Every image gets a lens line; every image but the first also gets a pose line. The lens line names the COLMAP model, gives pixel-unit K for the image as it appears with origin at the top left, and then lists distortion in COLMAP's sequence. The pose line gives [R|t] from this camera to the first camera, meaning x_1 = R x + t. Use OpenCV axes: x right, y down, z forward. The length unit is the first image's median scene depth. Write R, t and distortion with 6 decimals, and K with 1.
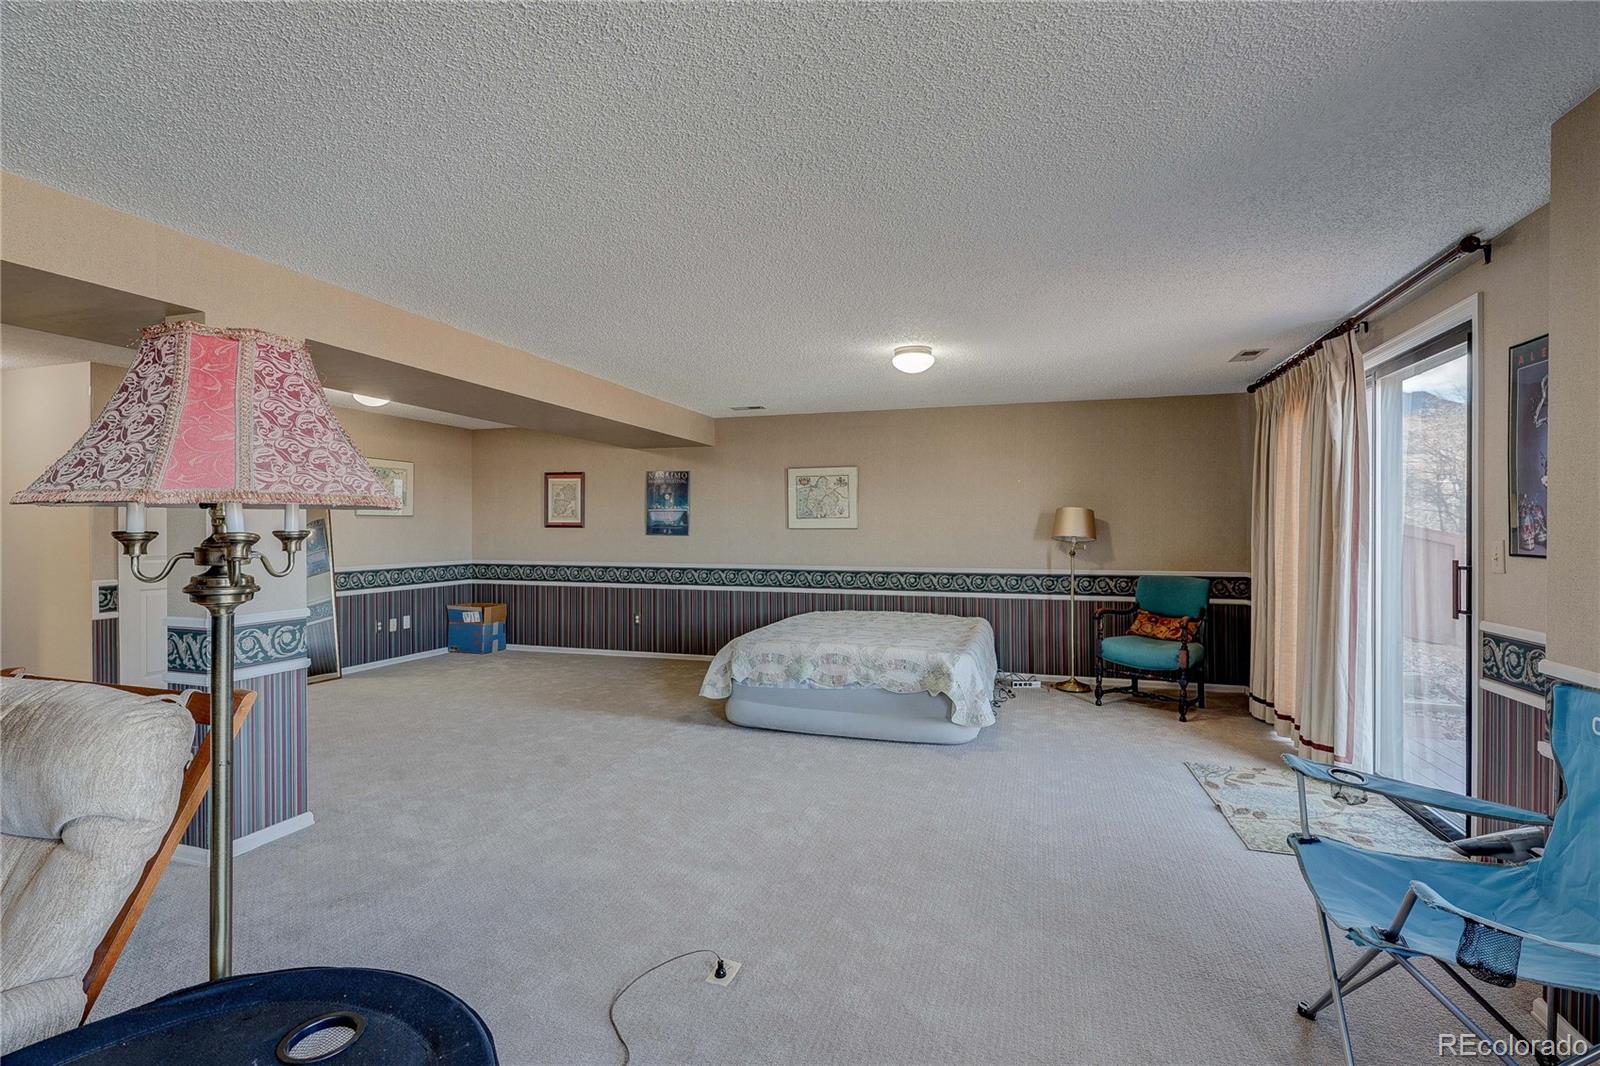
lens RADIAL K [[750.9, 0, 795.3], [0, 750.9, 532.3], [0, 0, 1]] dist [0.000183, -0.000070]
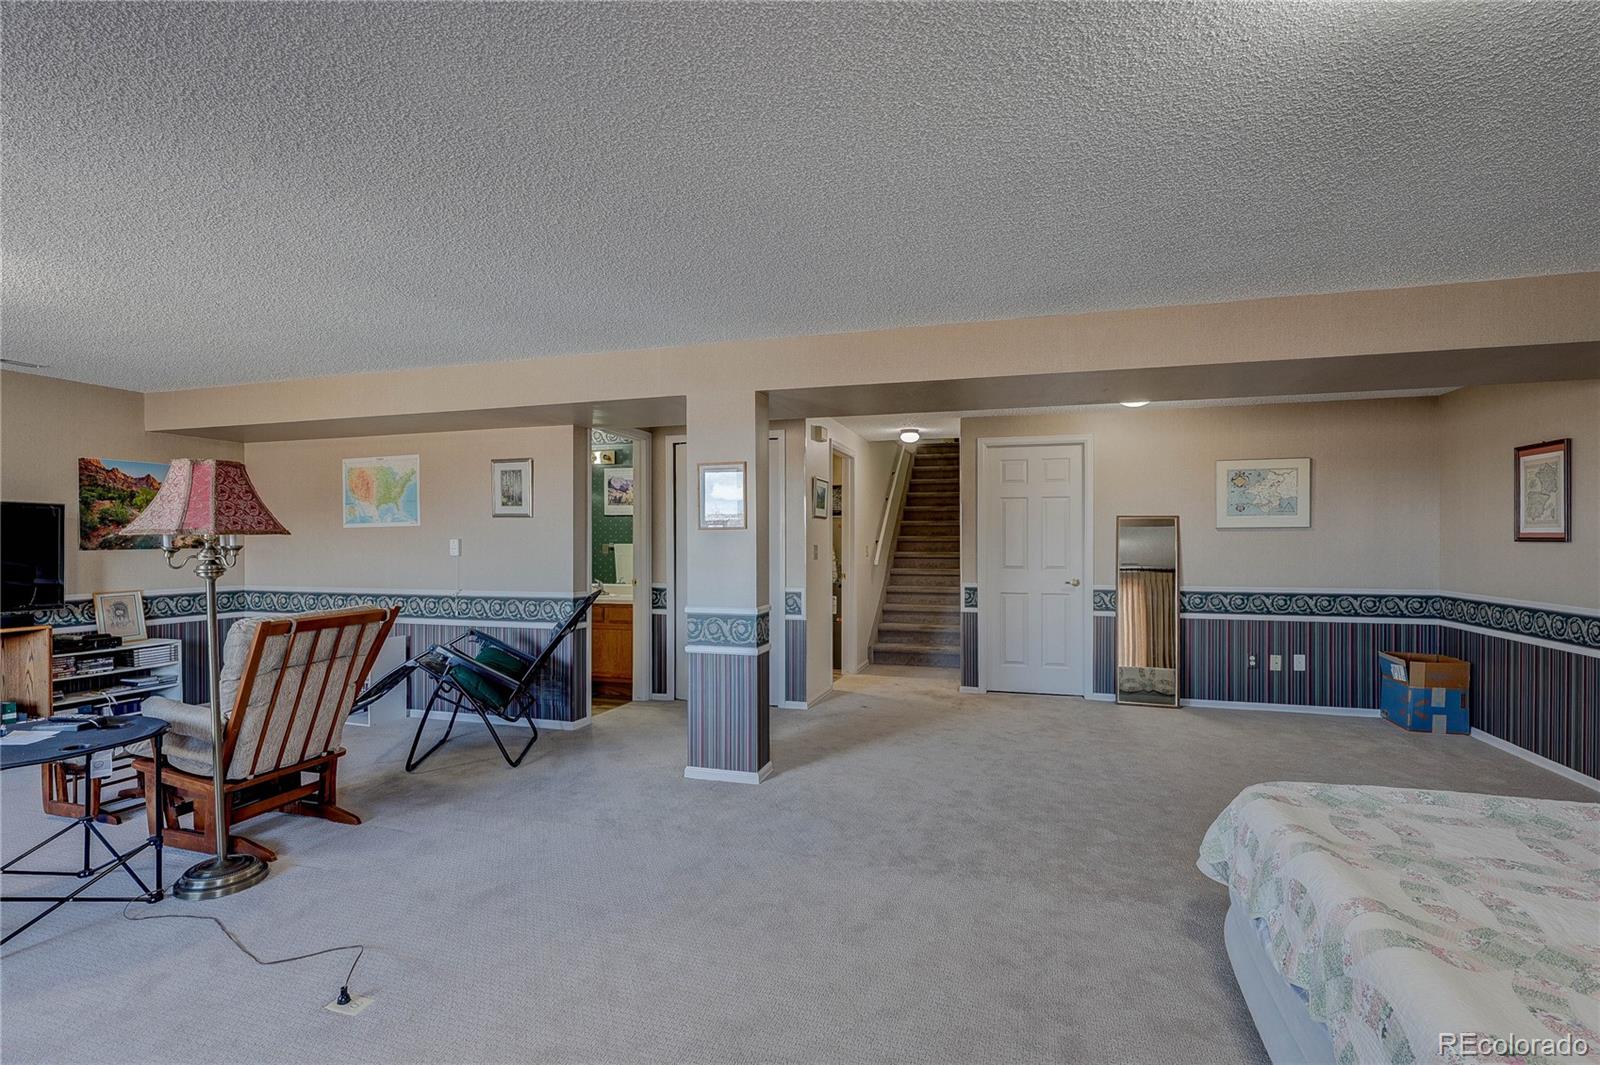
lens RADIAL K [[750.9, 0, 795.9], [0, 750.9, 541.4], [0, 0, 1]] dist [0.000183, -0.000070]
pose [[0.048657, -0.003186, -0.998810, 0.228277], [-0.008925, 0.999954, -0.003625, 0.000591], [0.998776, 0.009090, 0.048626, 0.420593]]
